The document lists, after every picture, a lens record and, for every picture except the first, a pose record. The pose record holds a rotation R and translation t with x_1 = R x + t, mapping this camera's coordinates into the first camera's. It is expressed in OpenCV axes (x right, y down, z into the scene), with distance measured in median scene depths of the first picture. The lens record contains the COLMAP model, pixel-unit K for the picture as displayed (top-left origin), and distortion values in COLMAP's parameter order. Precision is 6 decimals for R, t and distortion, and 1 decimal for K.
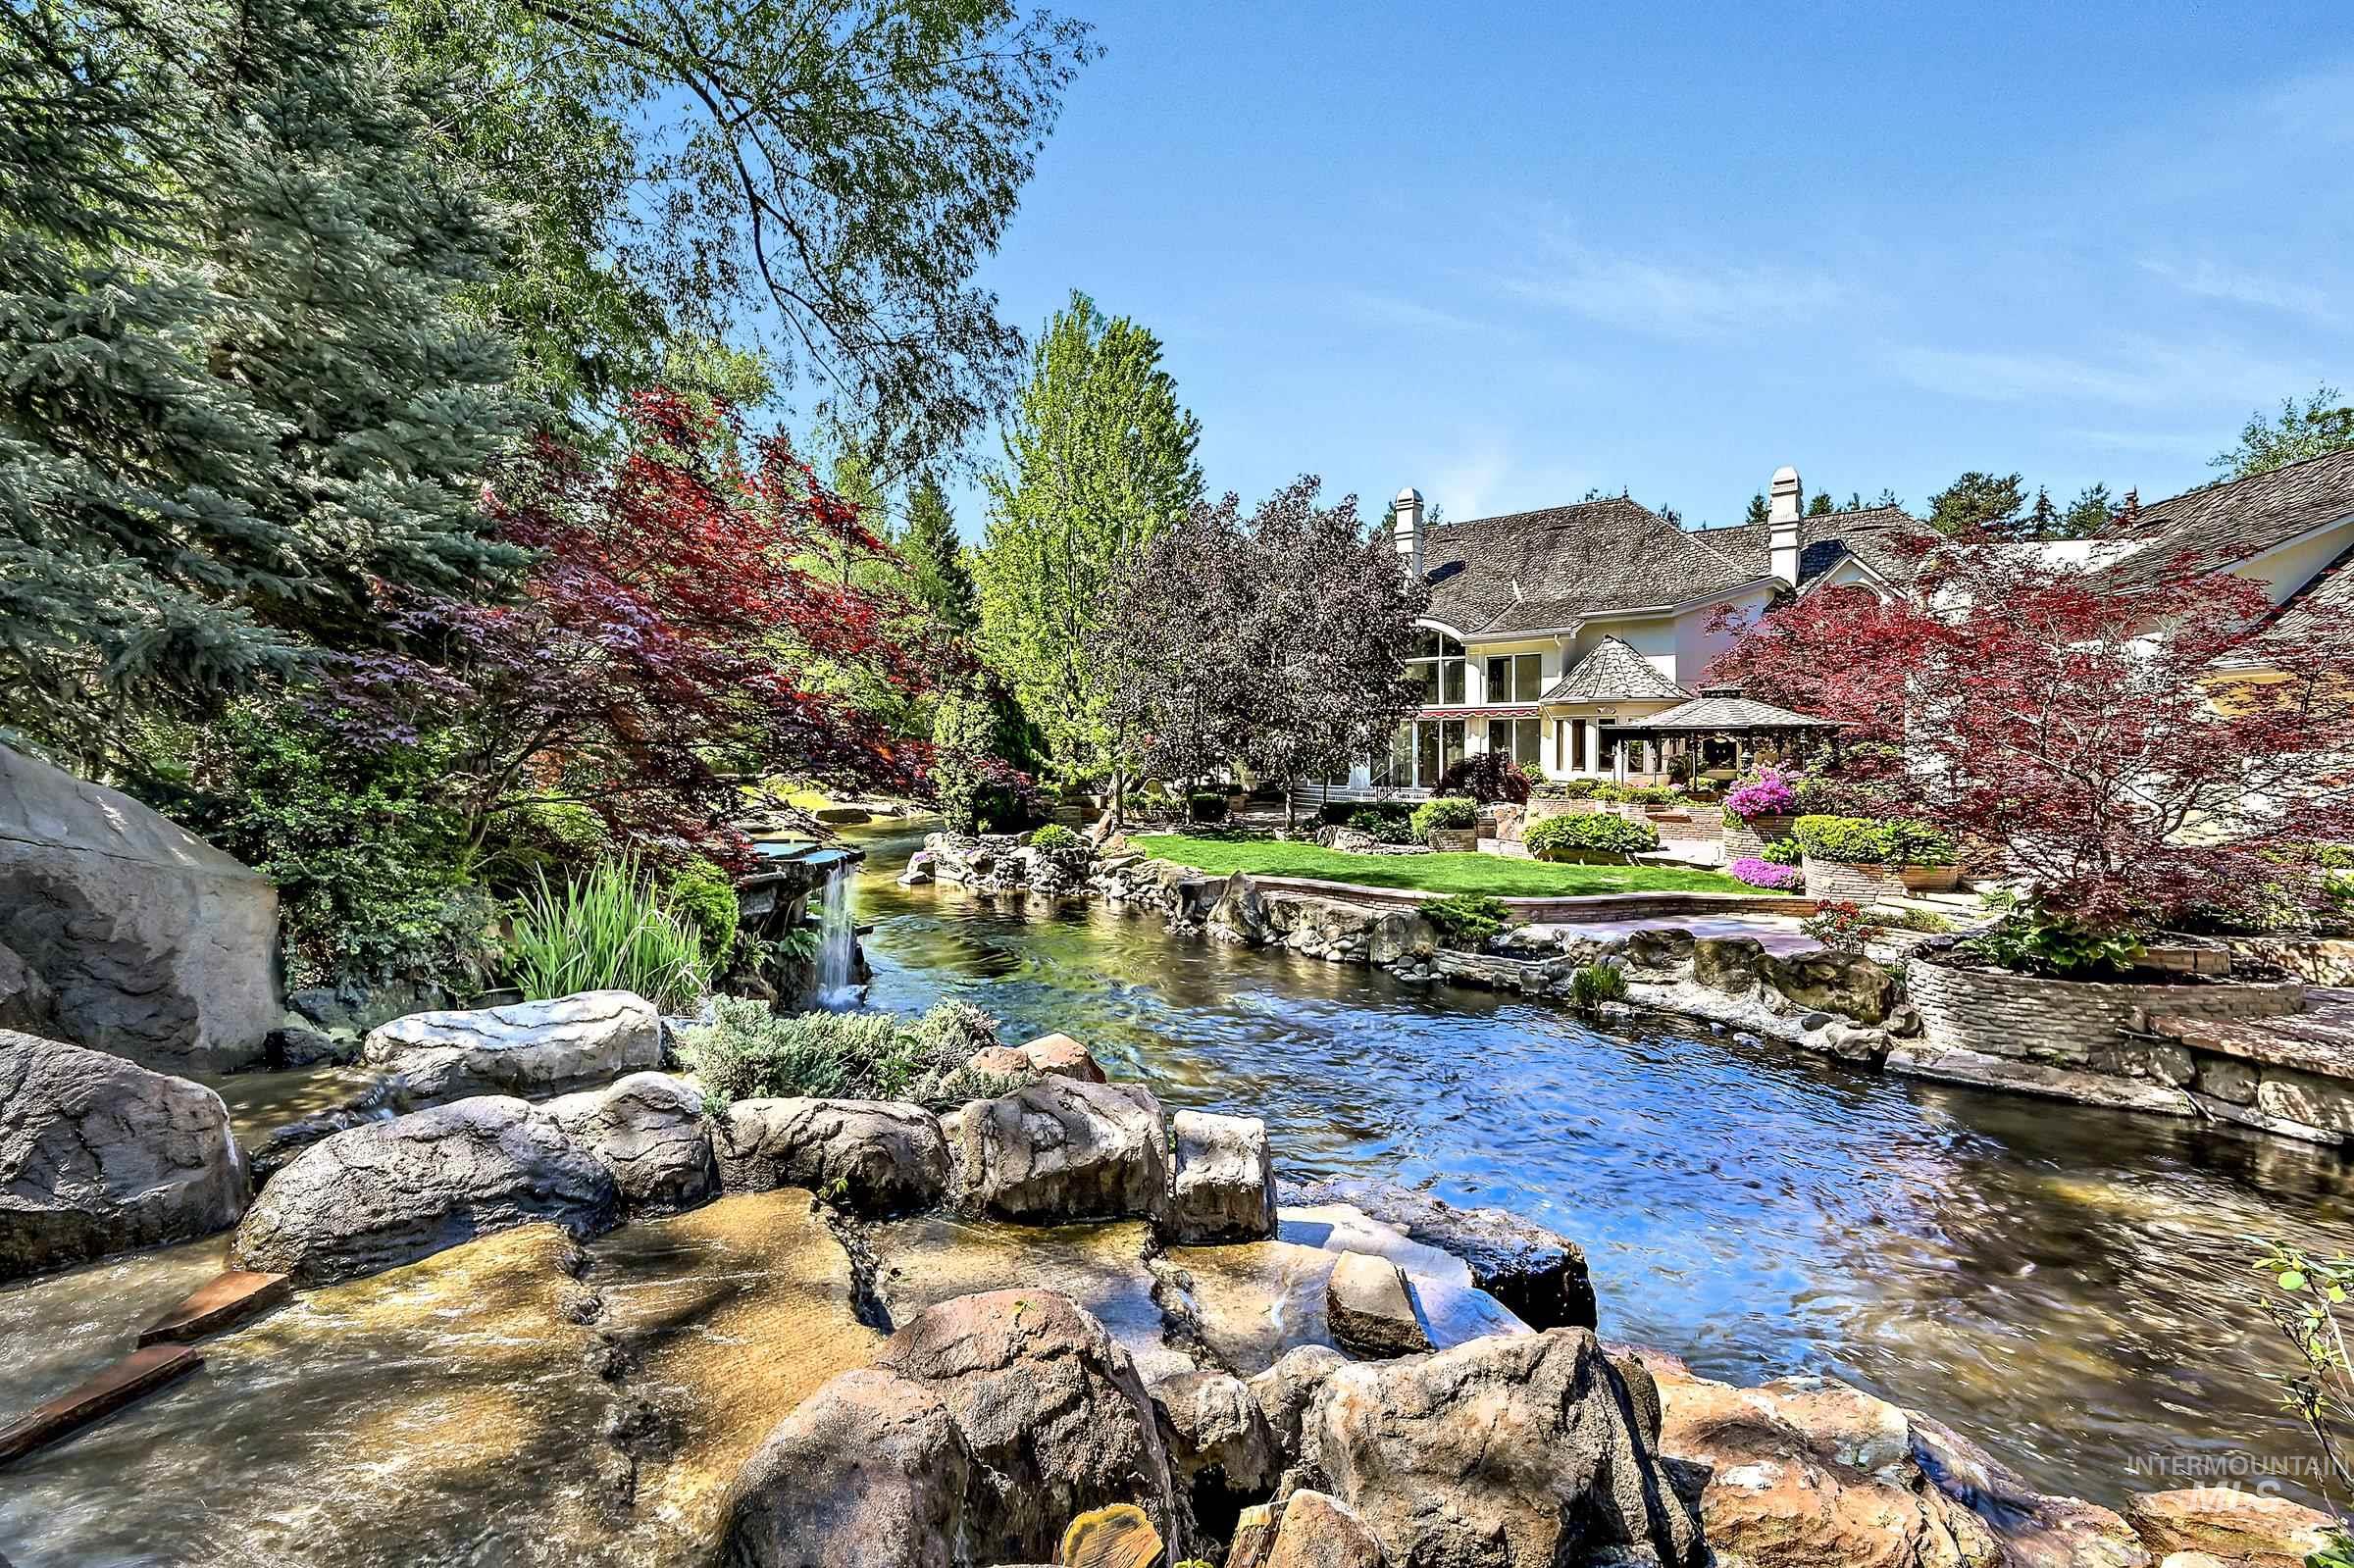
lens RADIAL K [[982.7, 0, 1185.3], [0, 982.7, 778.9], [0, 0, 1]] dist [0.001812, 0.000109]
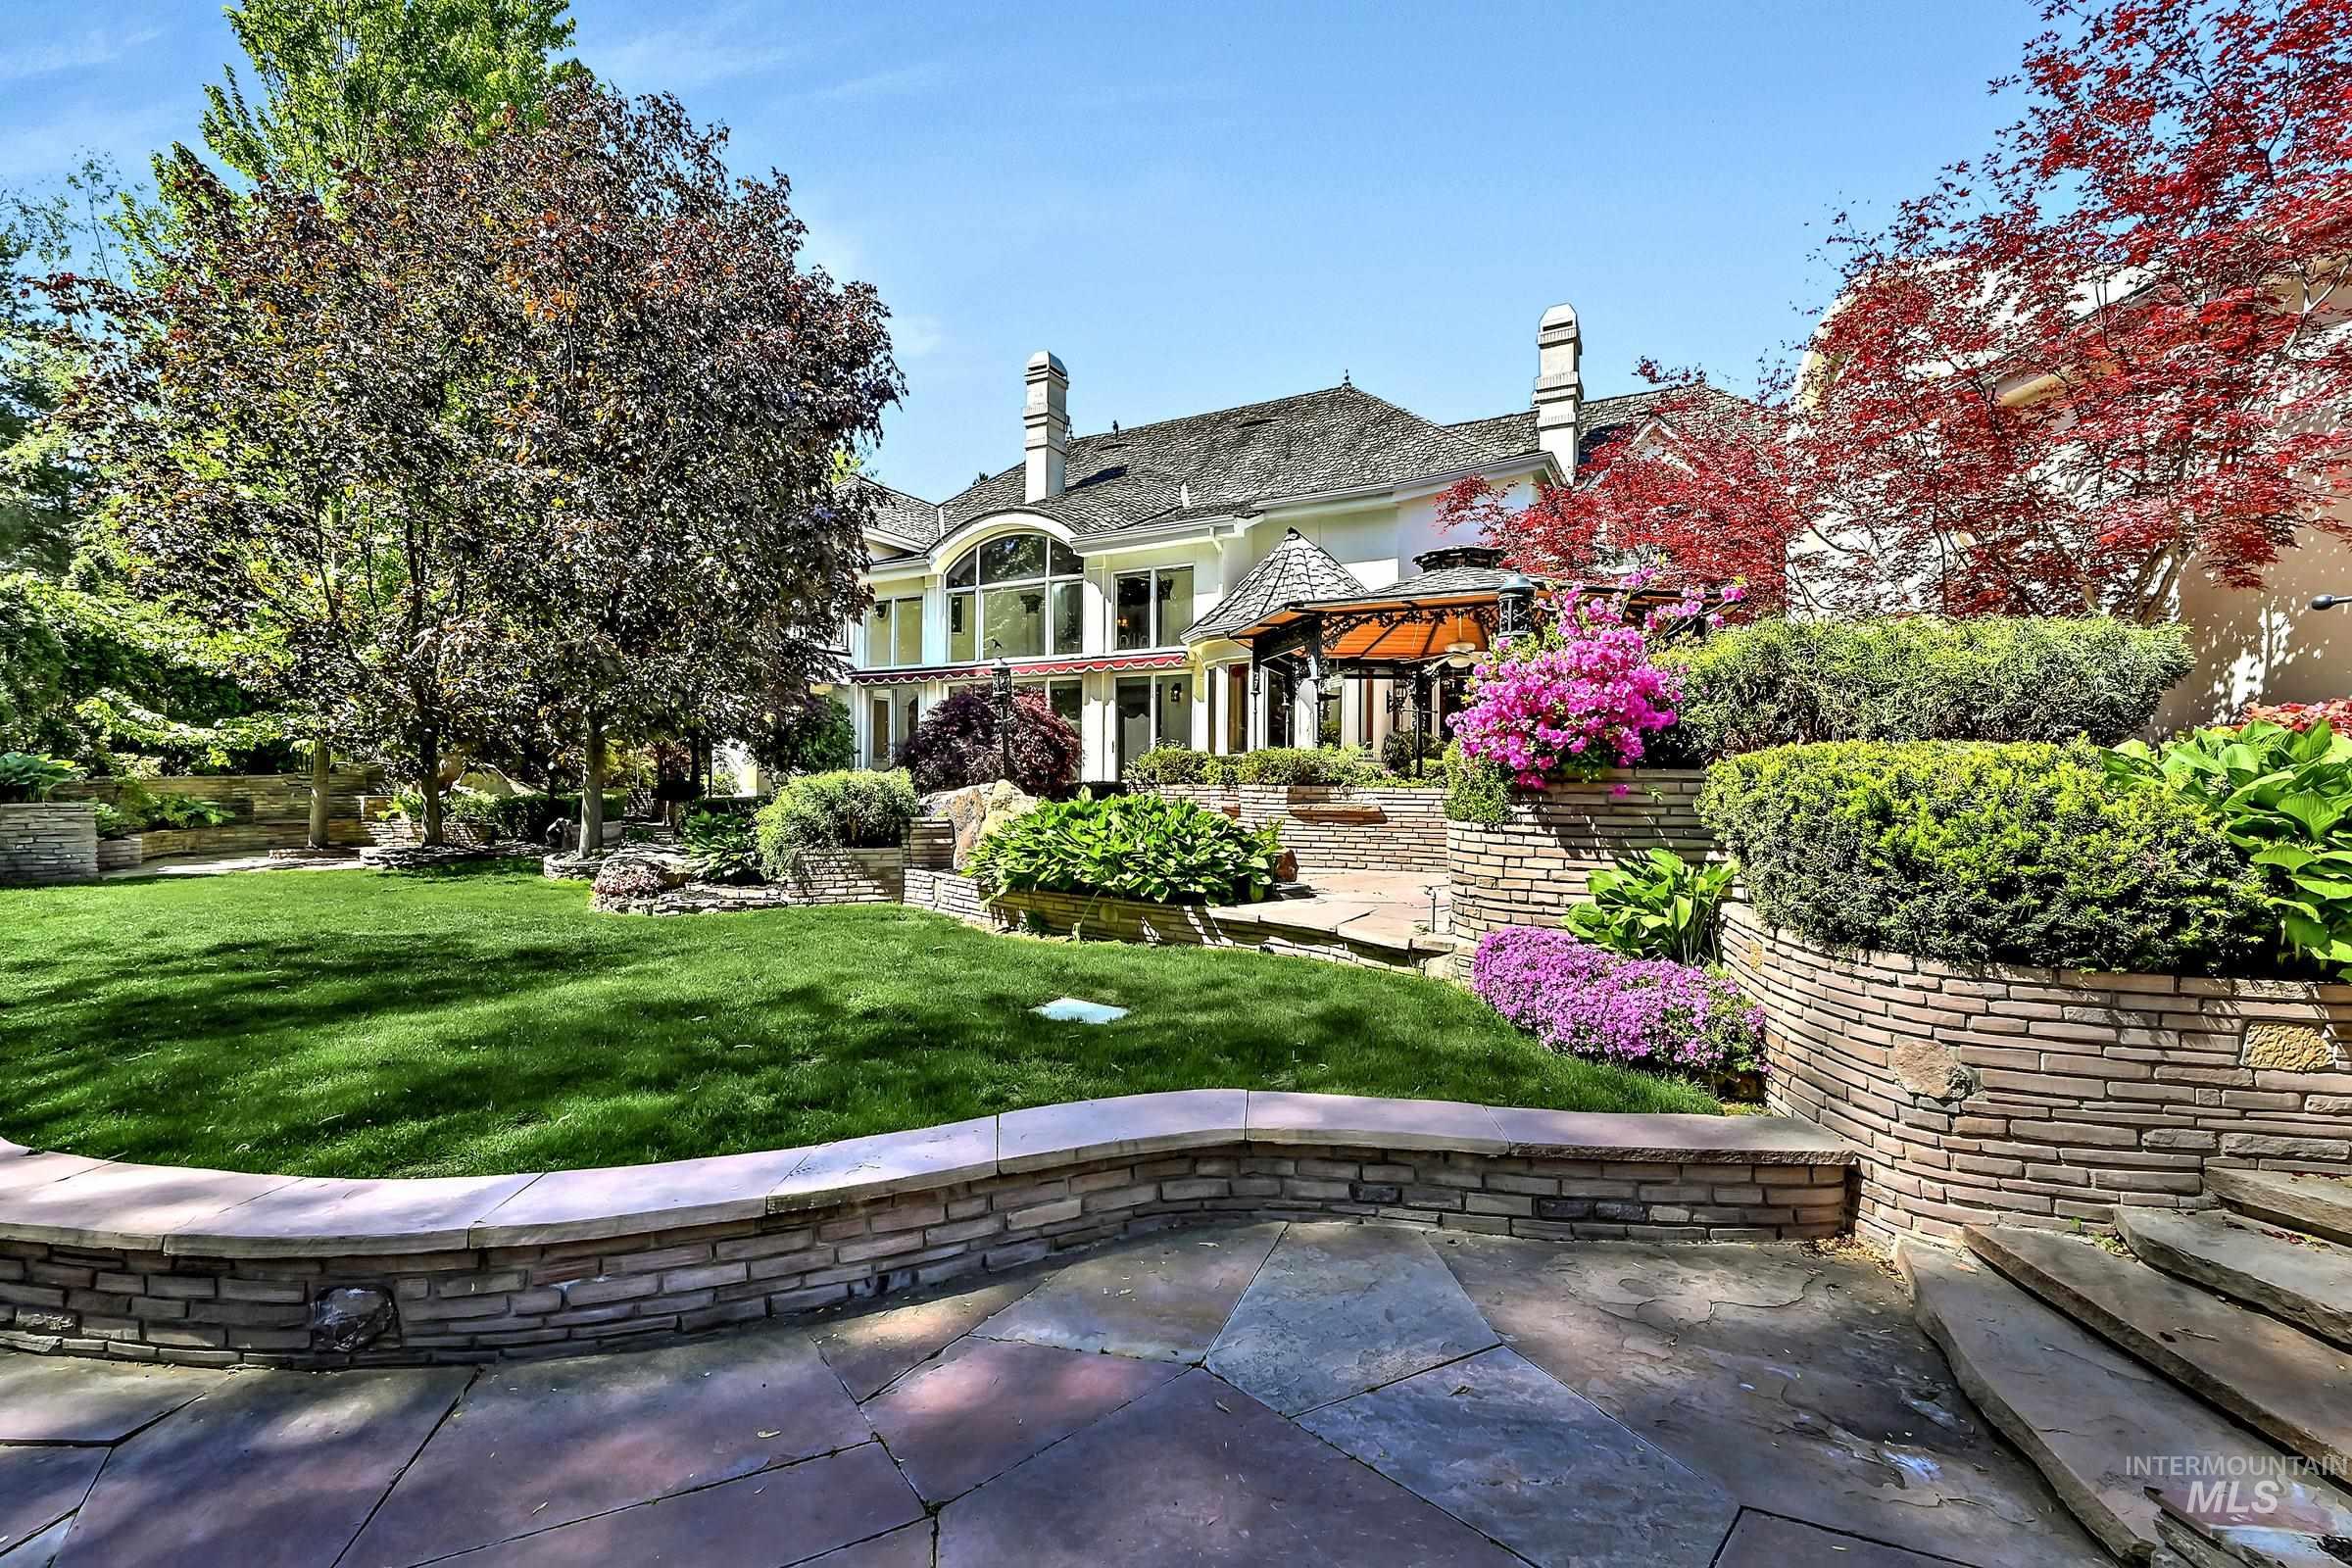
lens RADIAL K [[982.0, 0, 1186.4], [0, 982.0, 781.8], [0, 0, 1]] dist [0.001812, 0.000109]
pose [[0.978777, 0.015850, 0.204316, 0.326645], [-0.007620, 0.999130, -0.041006, 0.040425], [-0.204788, 0.038578, 0.978046, 0.577764]]
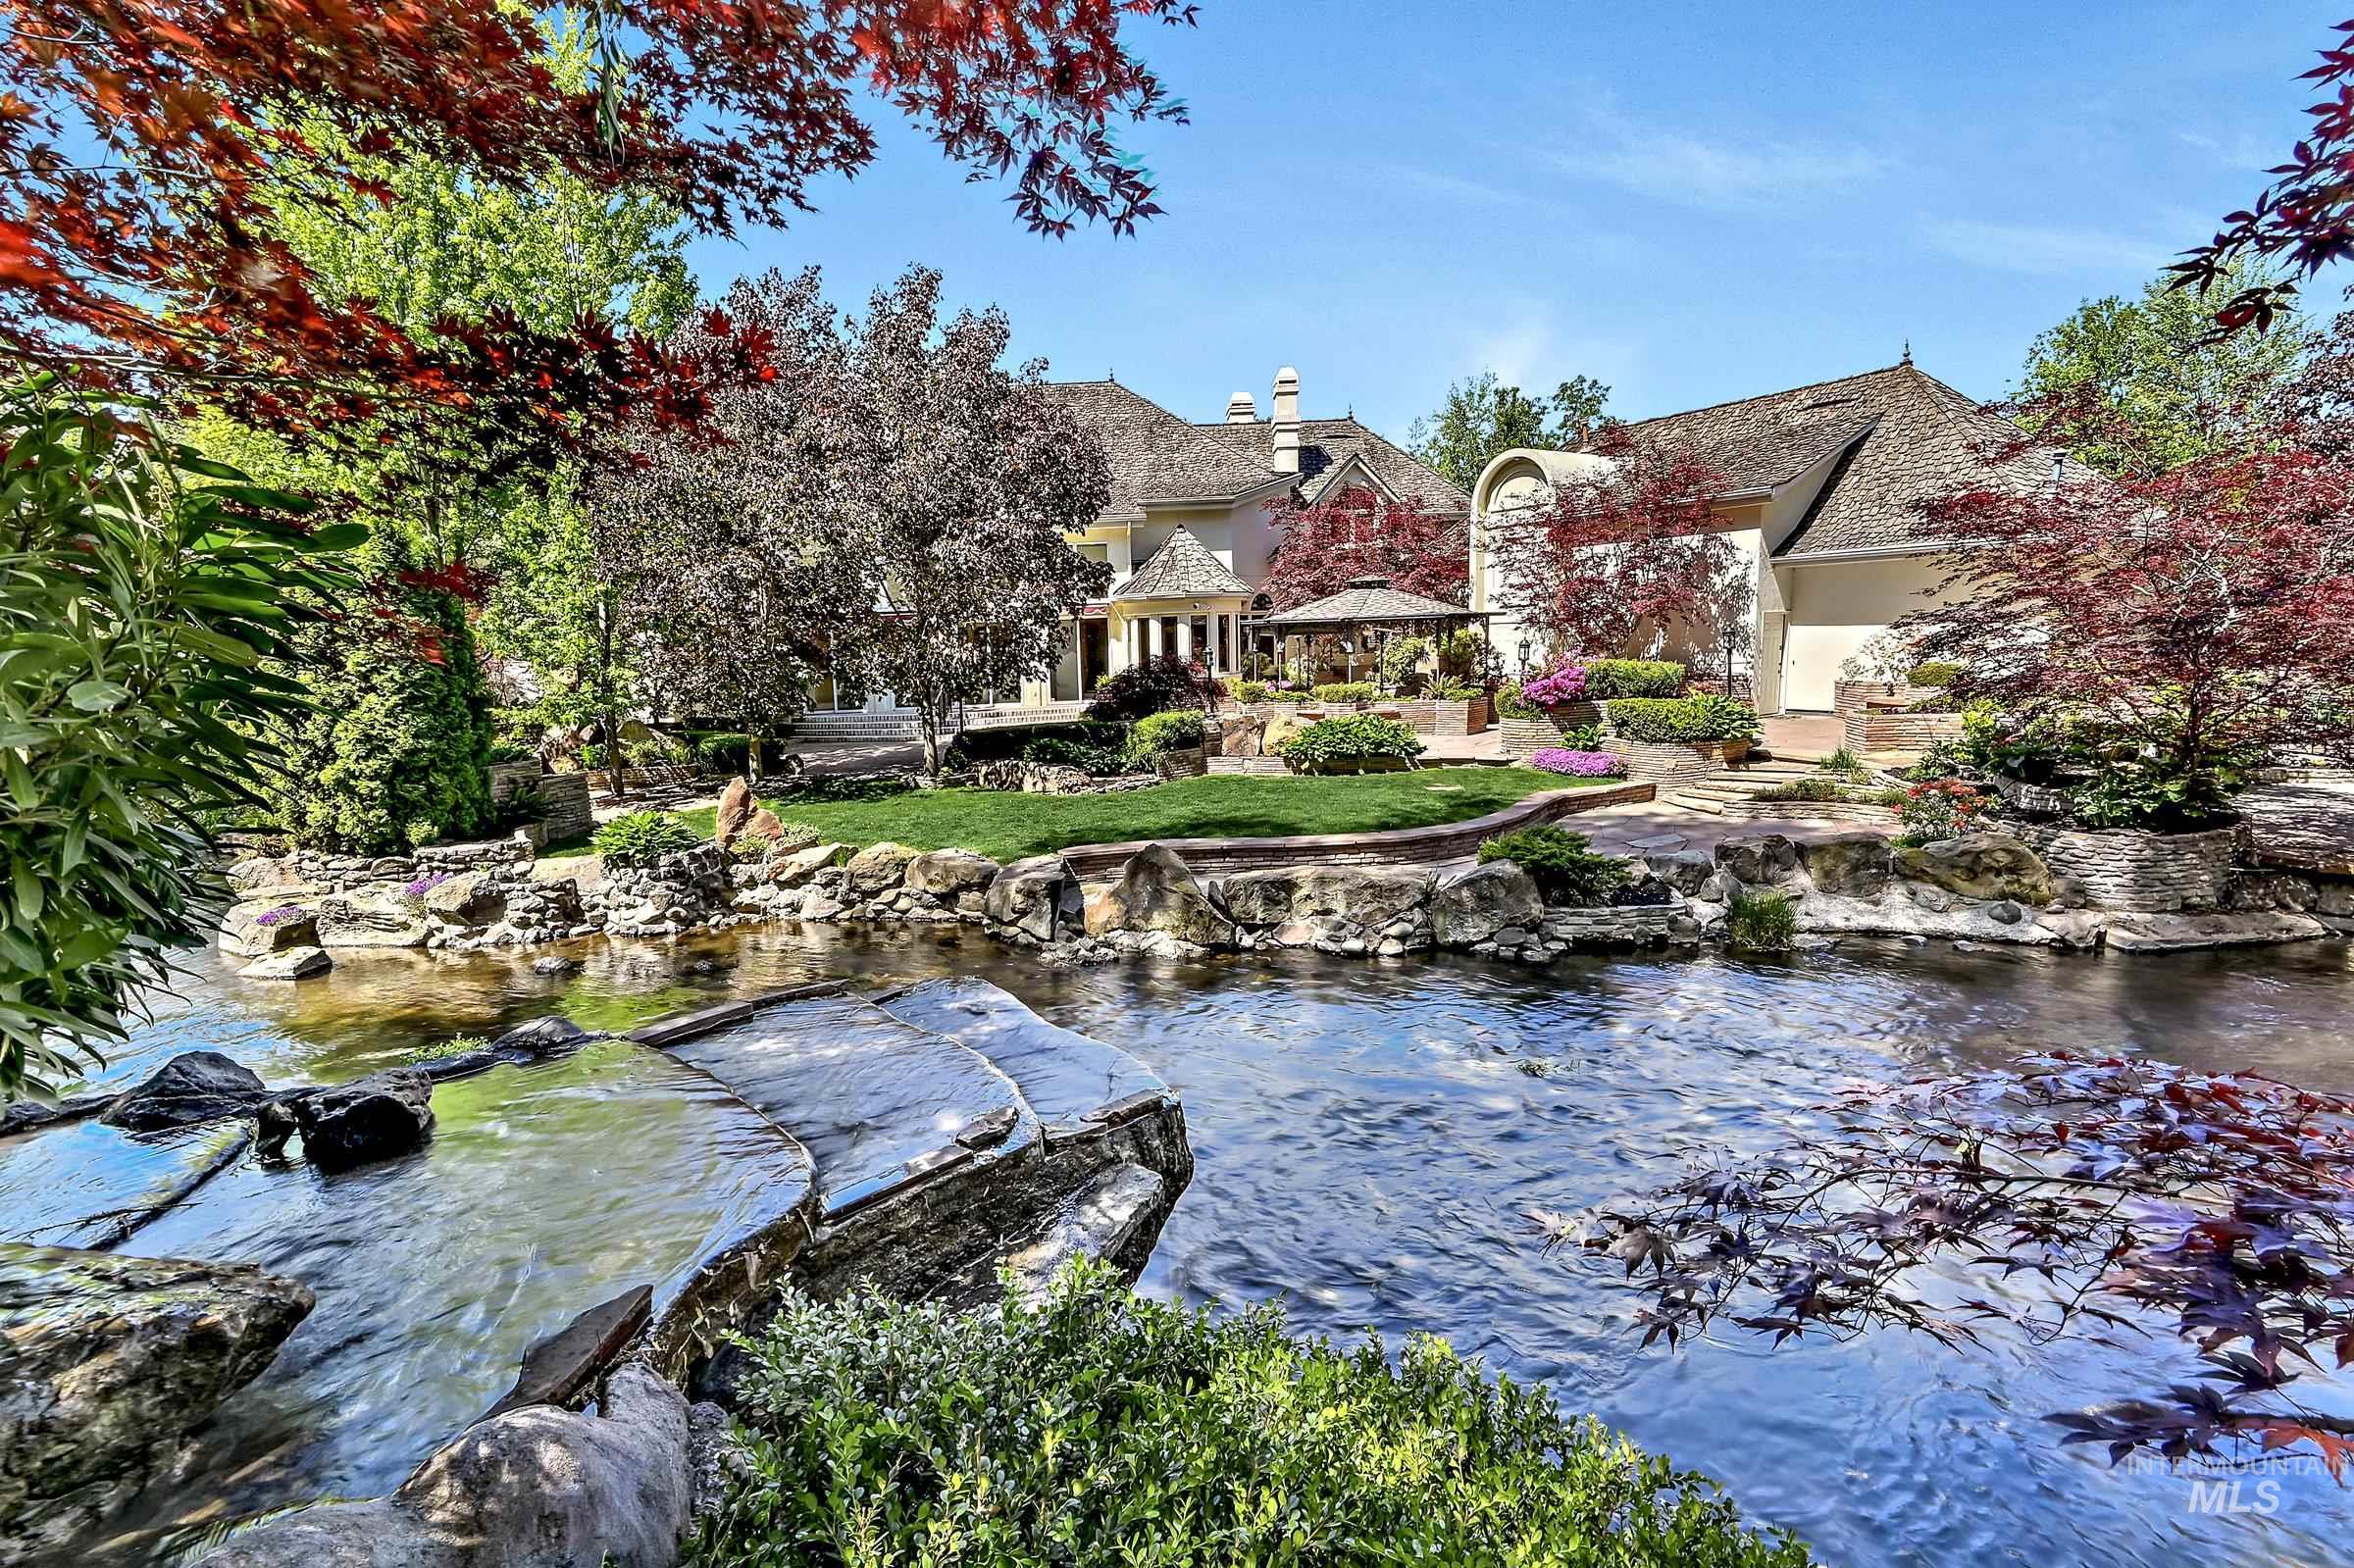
lens RADIAL K [[978.2, 0, 1165.5], [0, 978.2, 787.5], [0, 0, 1]] dist [-0.002941, -0.000065]
pose [[0.756528, -0.122894, 0.642310, -0.263165], [0.060154, 0.991097, 0.118777, -0.014677], [-0.651189, -0.051220, 0.757185, 0.394453]]
